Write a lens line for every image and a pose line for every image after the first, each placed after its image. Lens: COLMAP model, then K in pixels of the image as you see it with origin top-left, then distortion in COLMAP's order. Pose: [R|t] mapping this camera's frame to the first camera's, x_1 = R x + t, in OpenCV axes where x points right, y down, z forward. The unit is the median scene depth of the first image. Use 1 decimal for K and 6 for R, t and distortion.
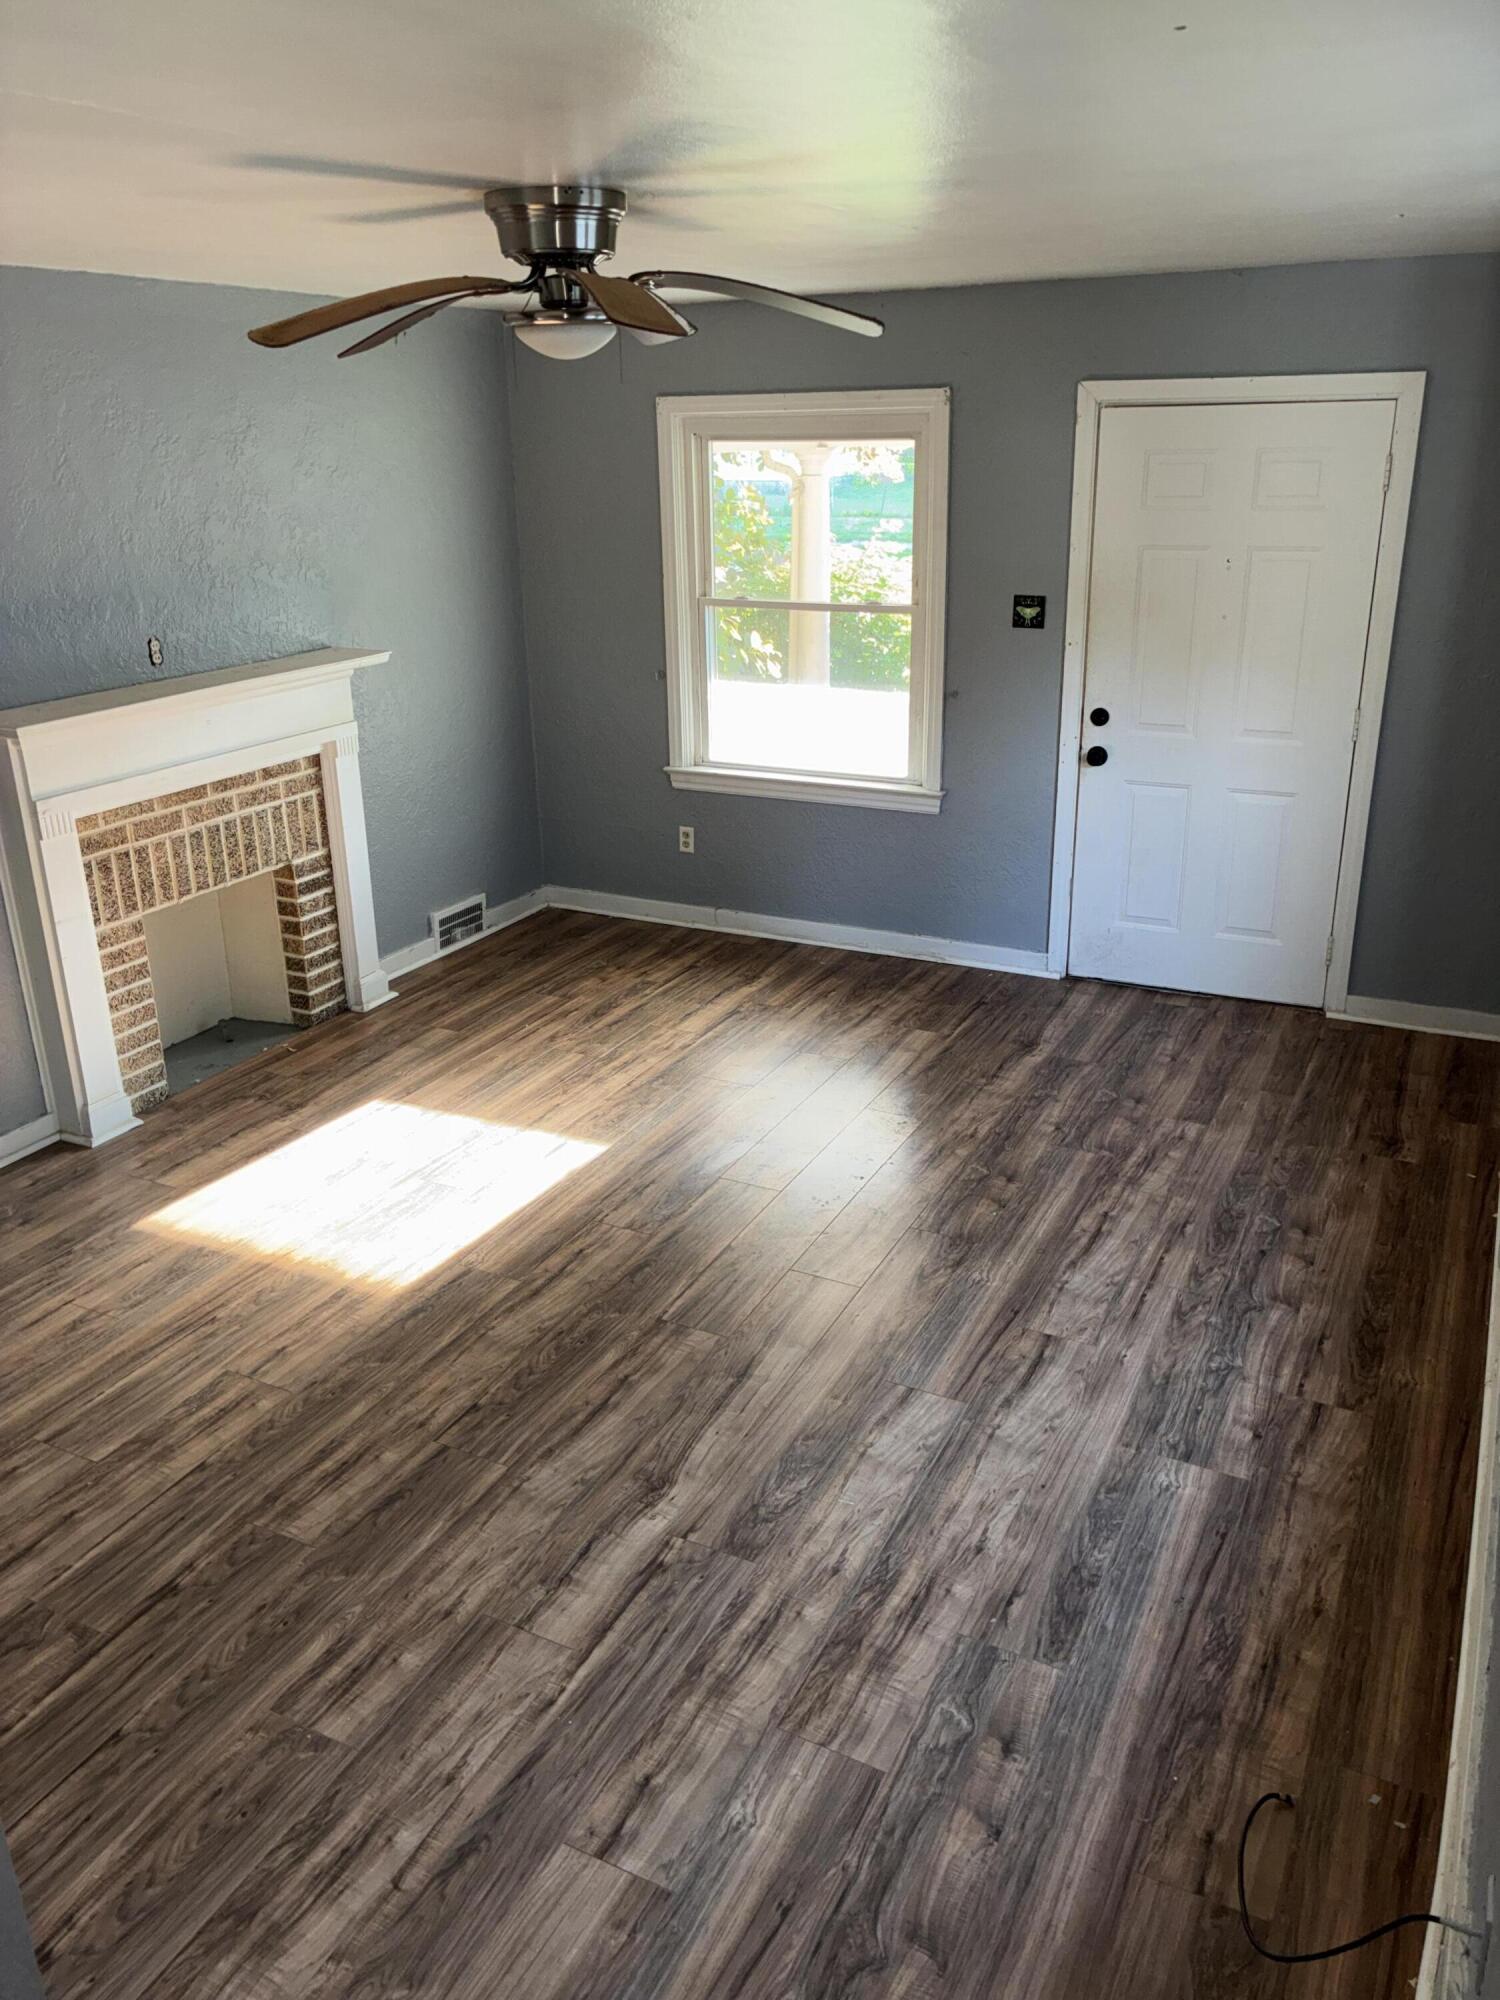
lens RADIAL K [[1515.8, 0, 742.4], [0, 1515.8, 983.9], [0, 0, 1]] dist [0.003279, 0.001584]
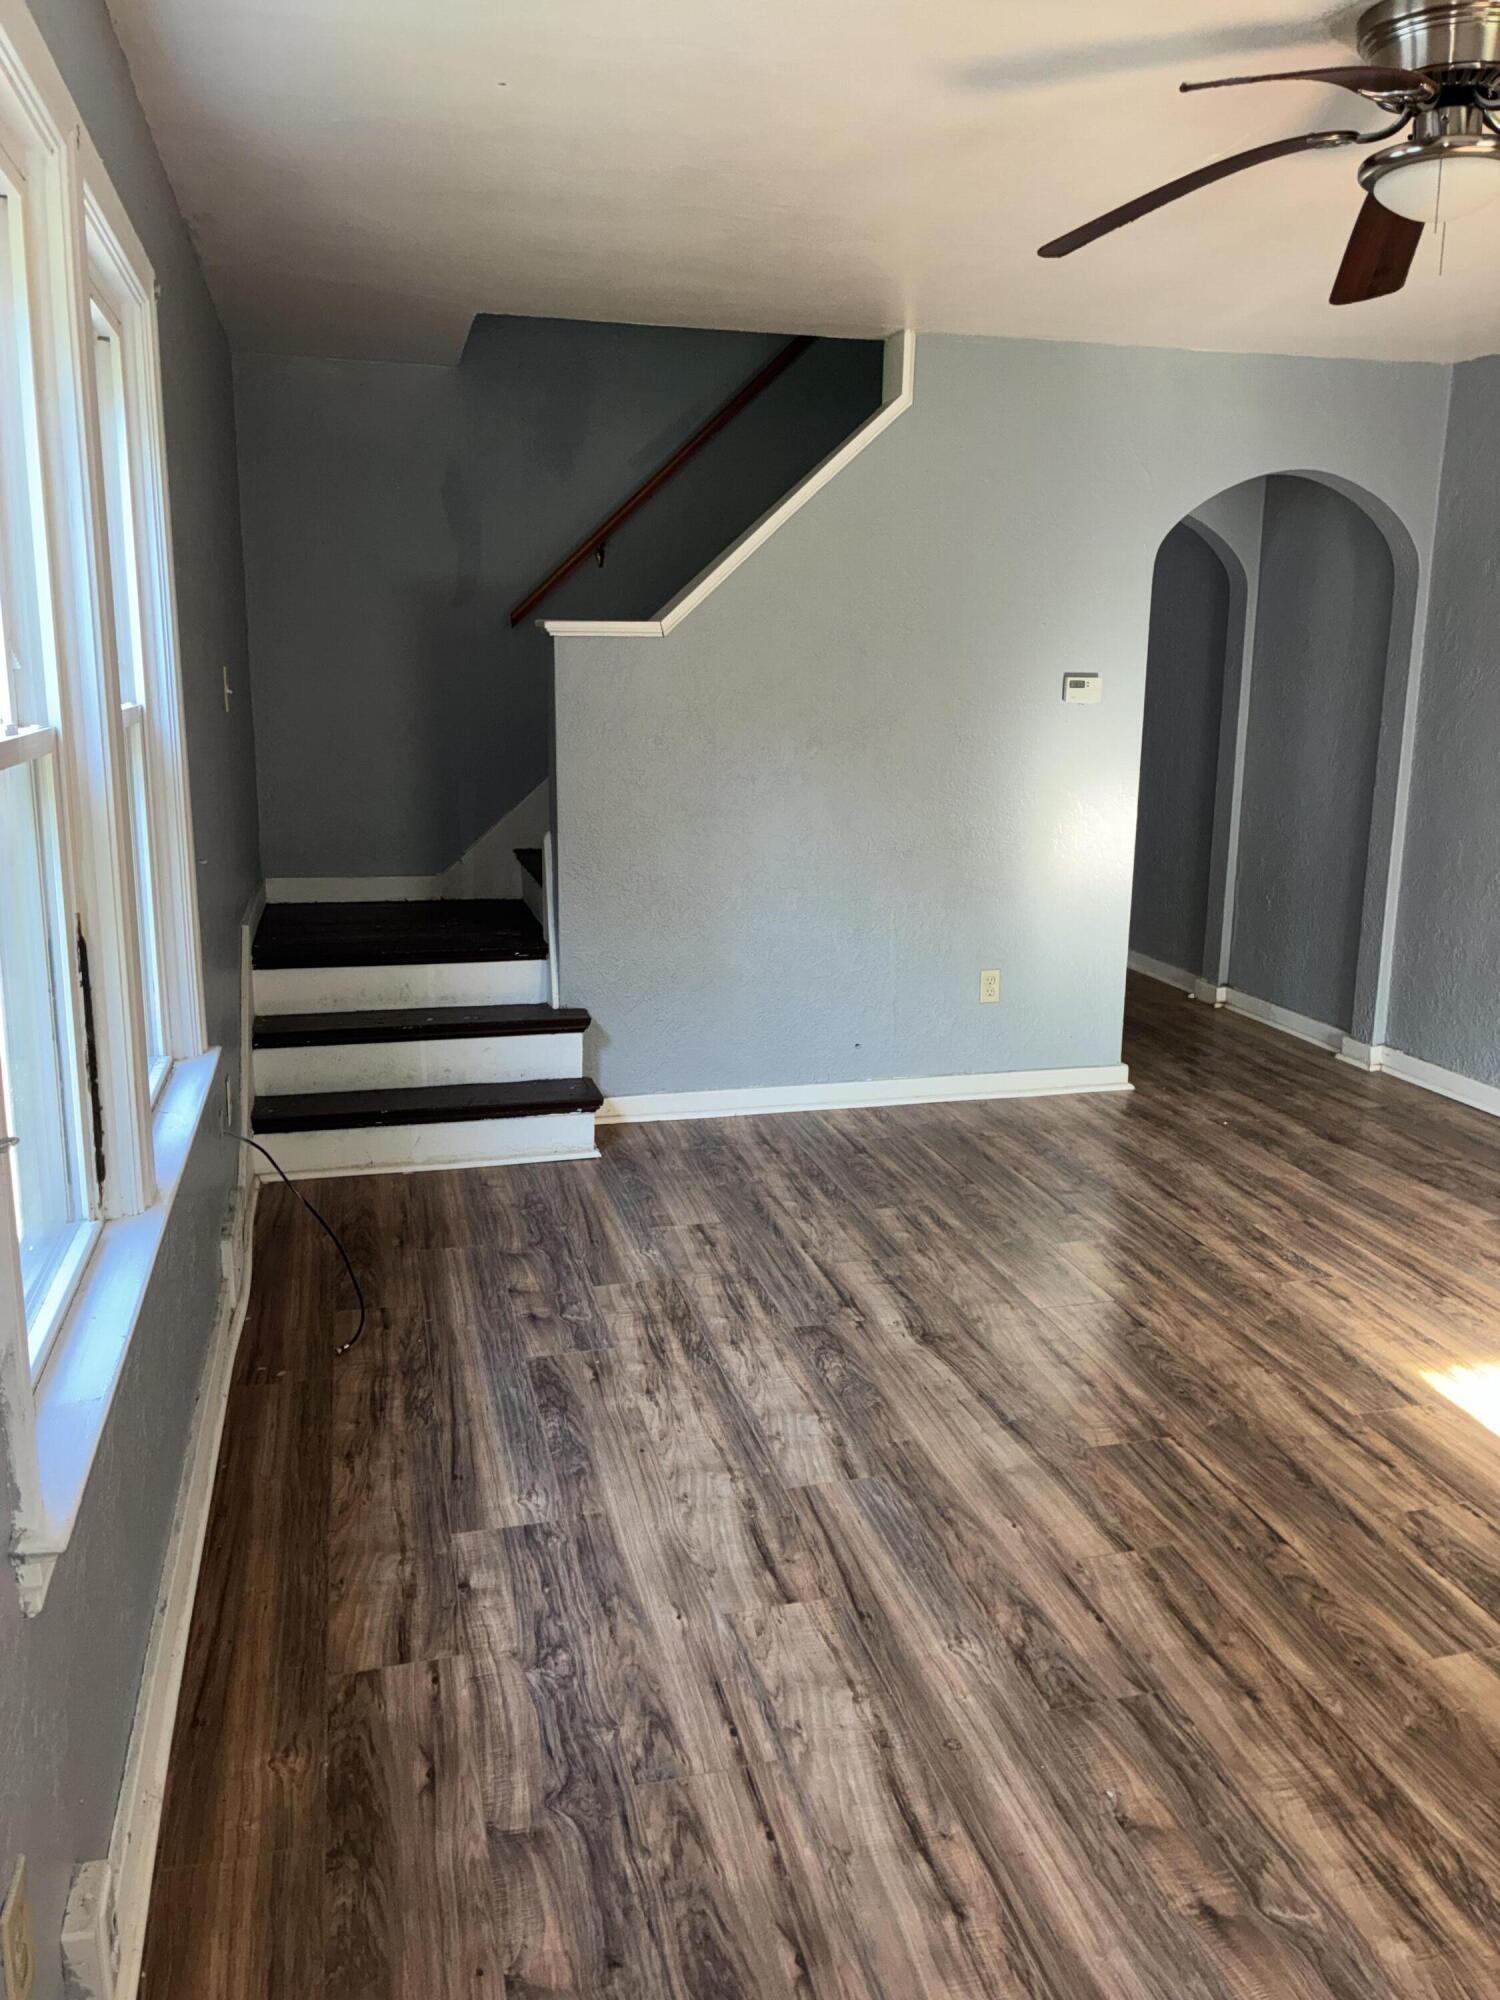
lens RADIAL K [[1515.8, 0, 742.4], [0, 1515.8, 983.9], [0, 0, 1]] dist [0.003279, 0.001584]
pose [[-0.752422, 0.147888, -0.641864, 0.684931], [-0.223601, 0.859255, 0.460091, -0.349229], [0.619567, 0.489705, -0.613454, 1.417376]]
